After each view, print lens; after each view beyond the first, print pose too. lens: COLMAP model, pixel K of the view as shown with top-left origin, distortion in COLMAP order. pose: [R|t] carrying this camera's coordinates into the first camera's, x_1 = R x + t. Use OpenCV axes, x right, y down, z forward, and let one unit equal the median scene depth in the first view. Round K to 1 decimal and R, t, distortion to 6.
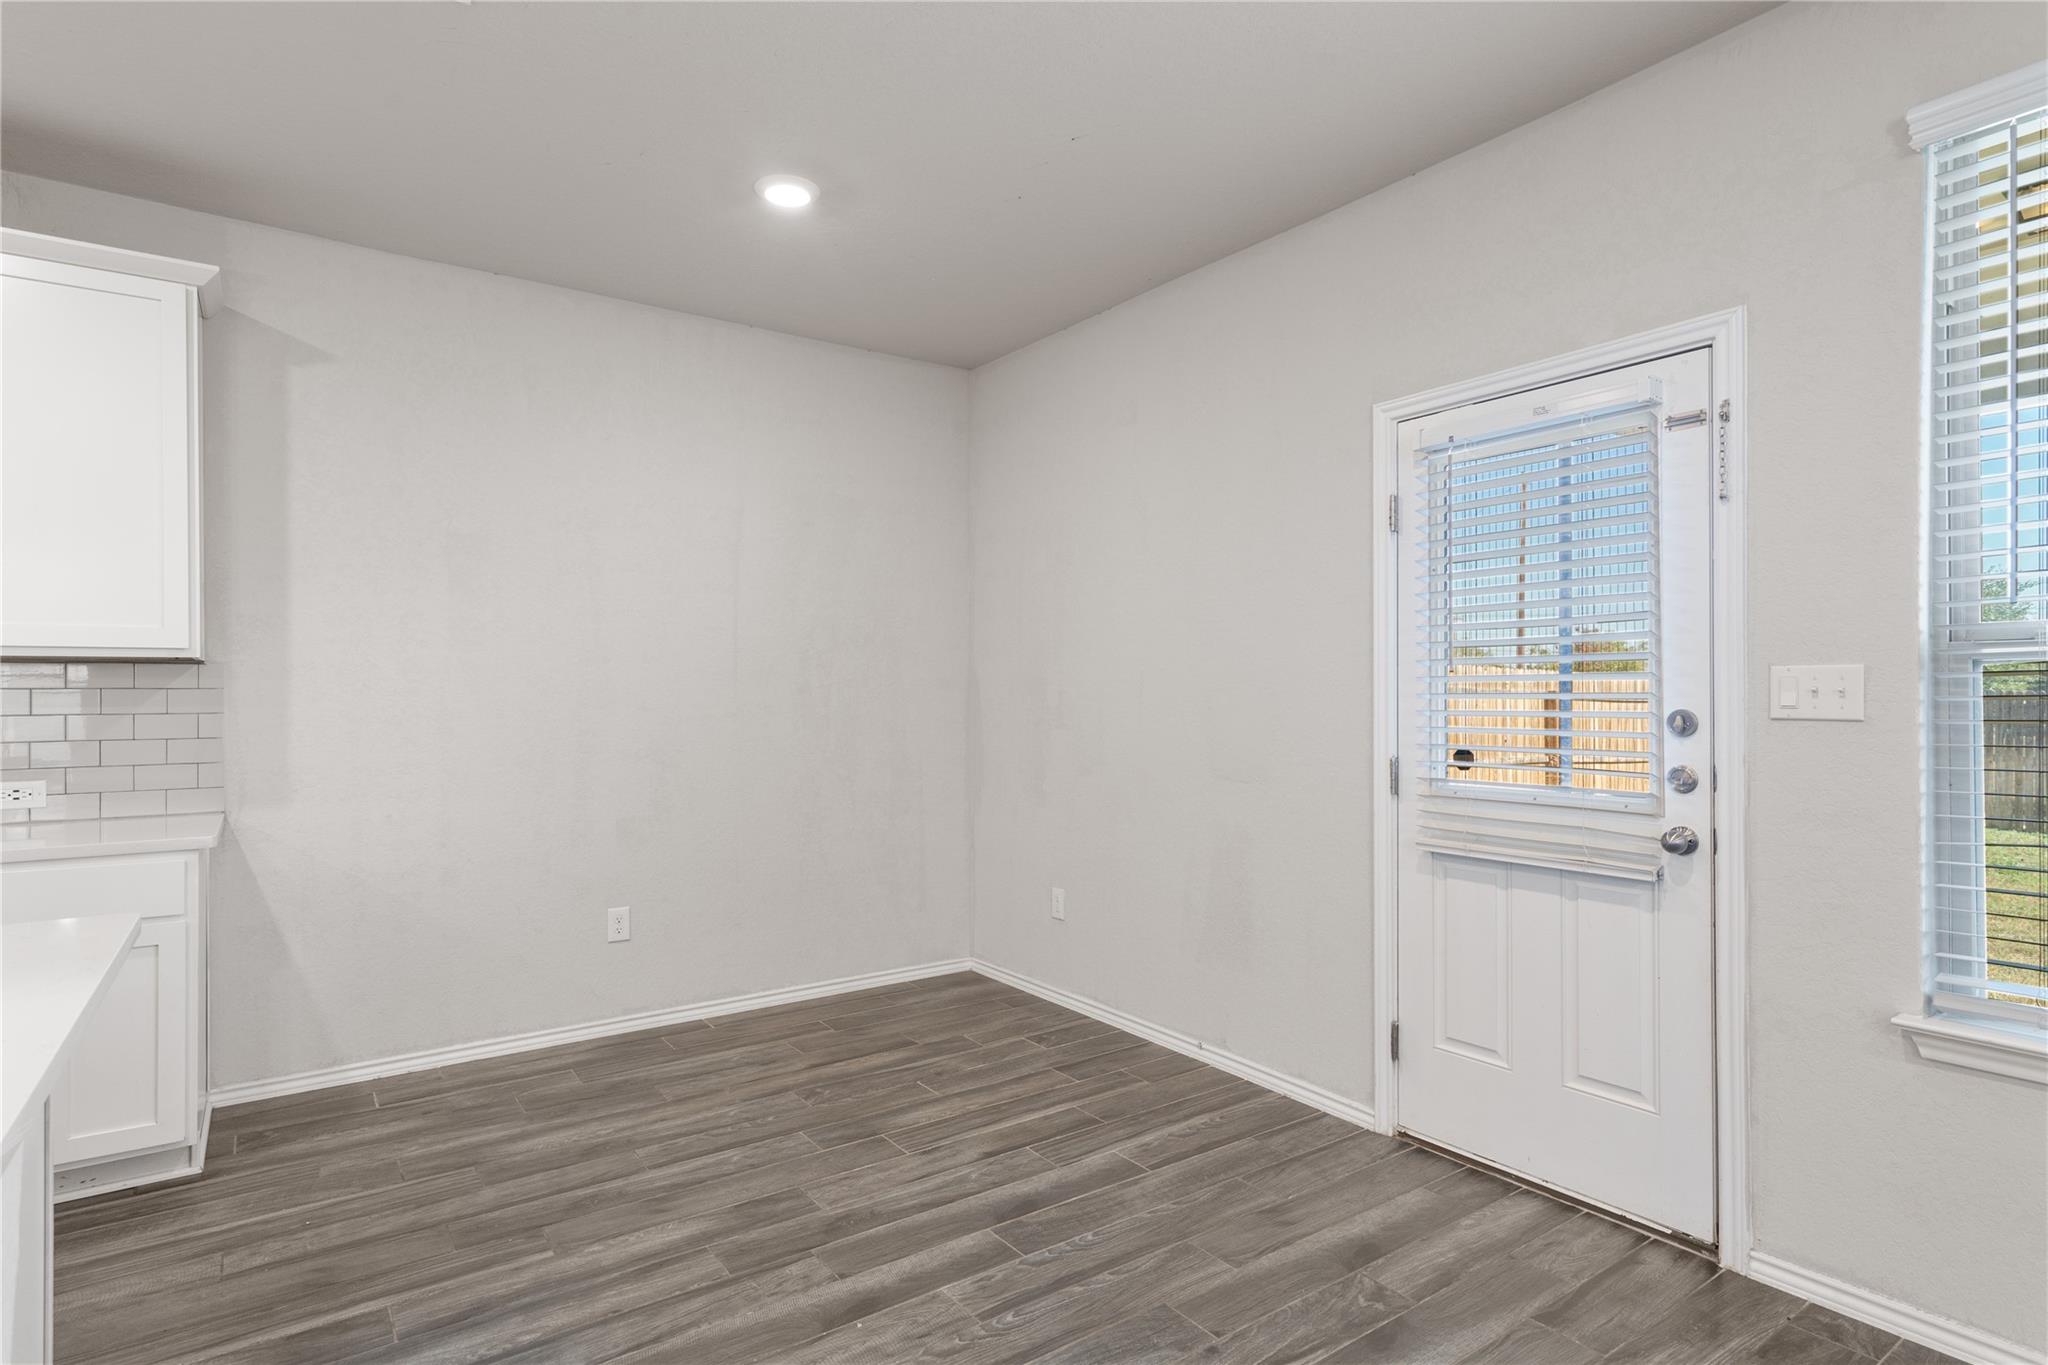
lens RADIAL K [[1059.6, 0, 1029.3], [0, 1059.6, 679.1], [0, 0, 1]] dist [-0.001013, 0.002660]
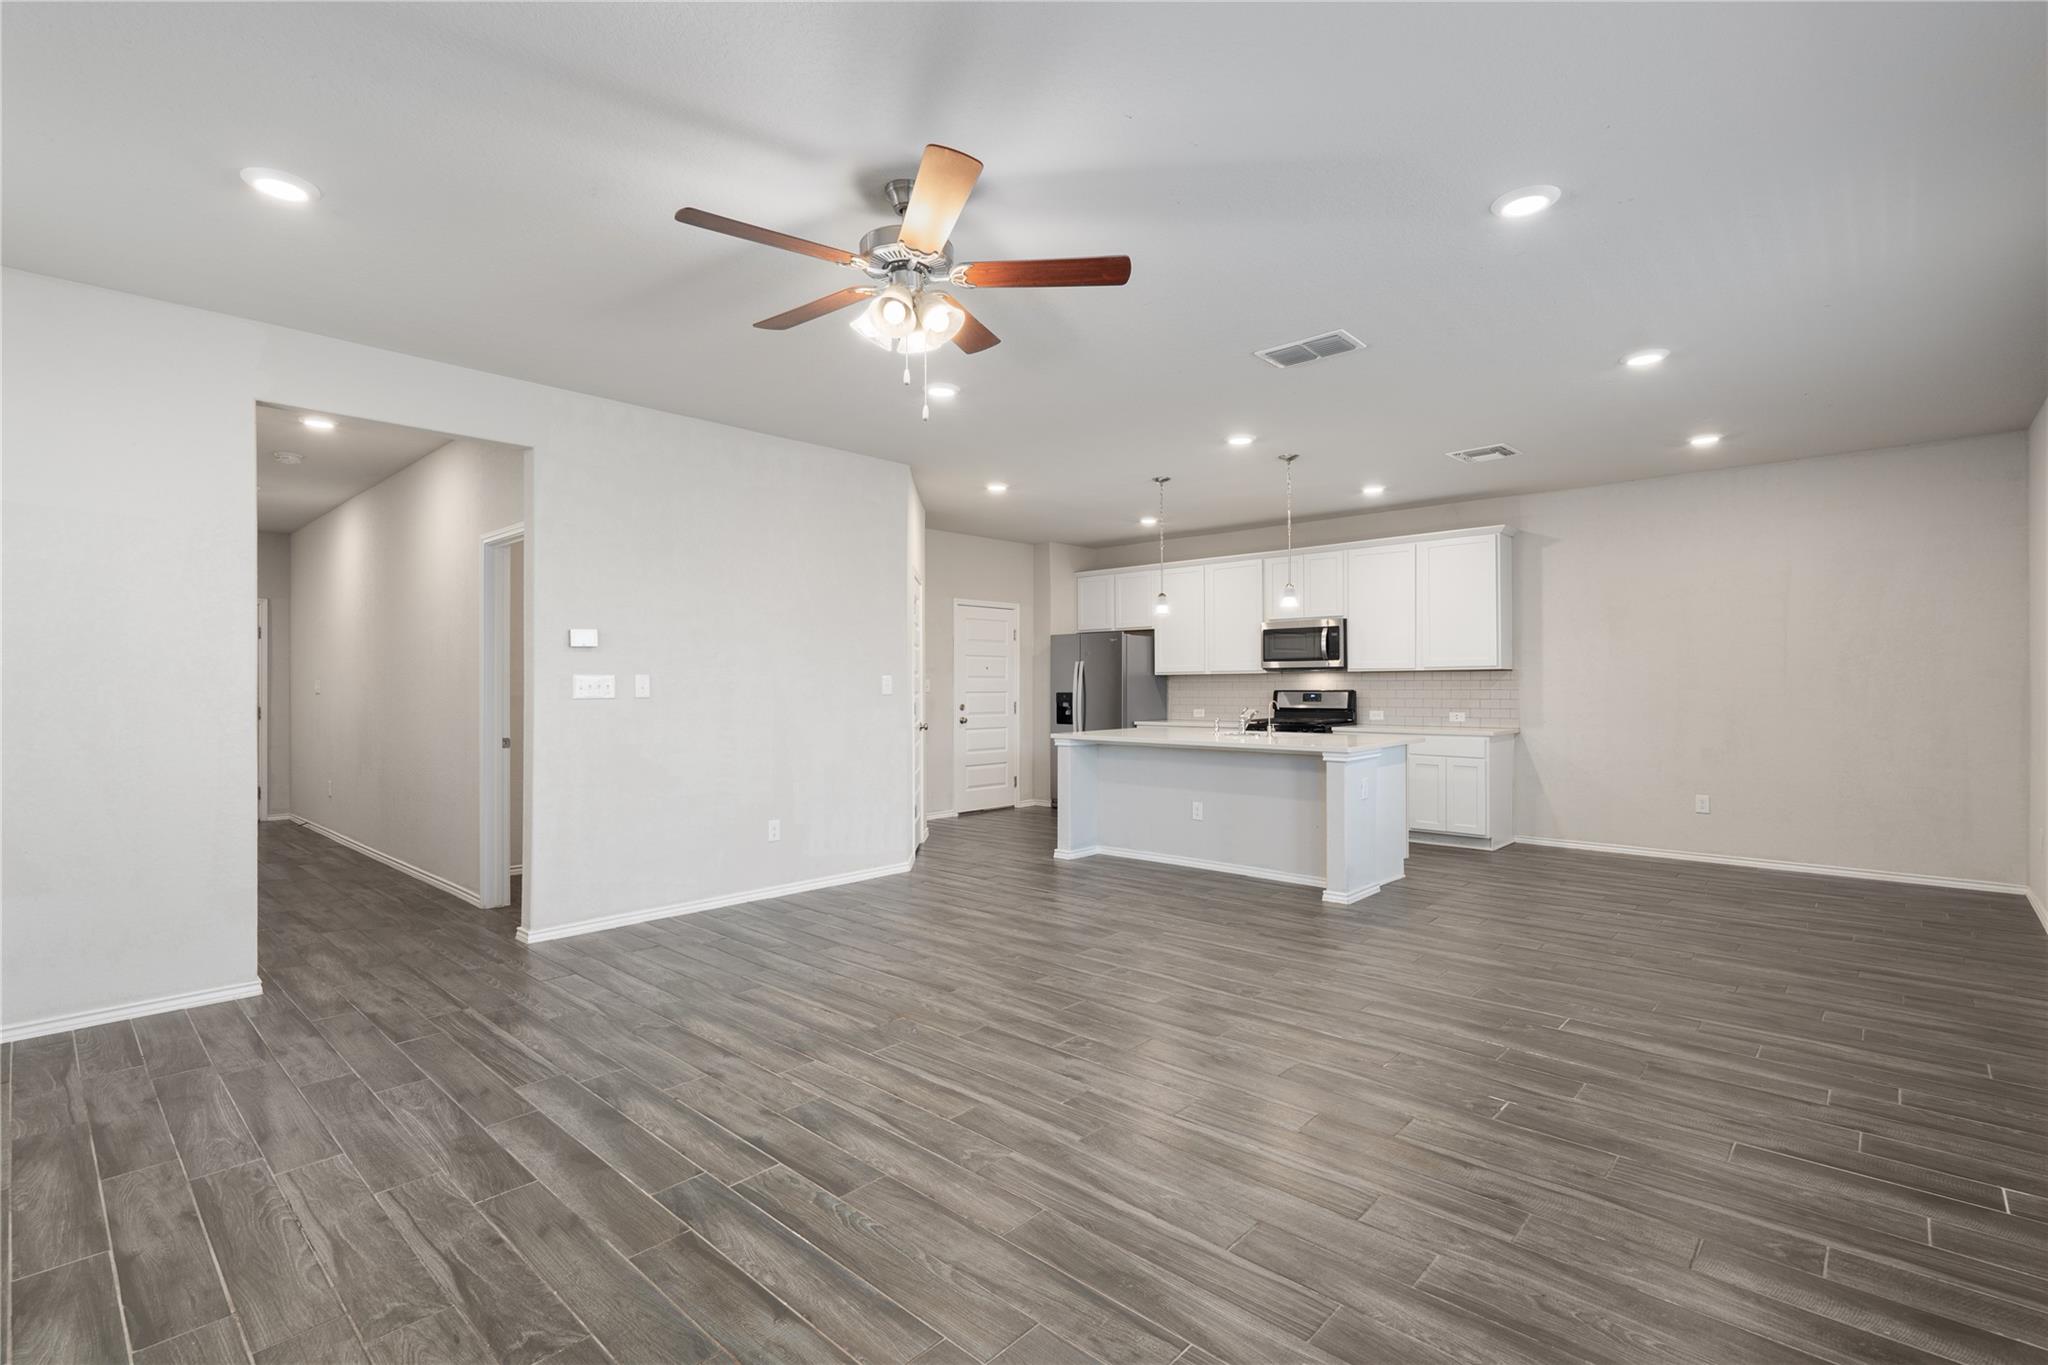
lens RADIAL K [[954.2, 0, 1032.3], [0, 954.2, 681.3], [0, 0, 1]] dist [-0.004005, 0.000342]
pose [[0.209085, -0.002118, -0.977895, 1.199859], [0.017014, 0.999854, 0.001472, -0.012008], [0.977749, -0.016945, 0.209091, -0.607819]]
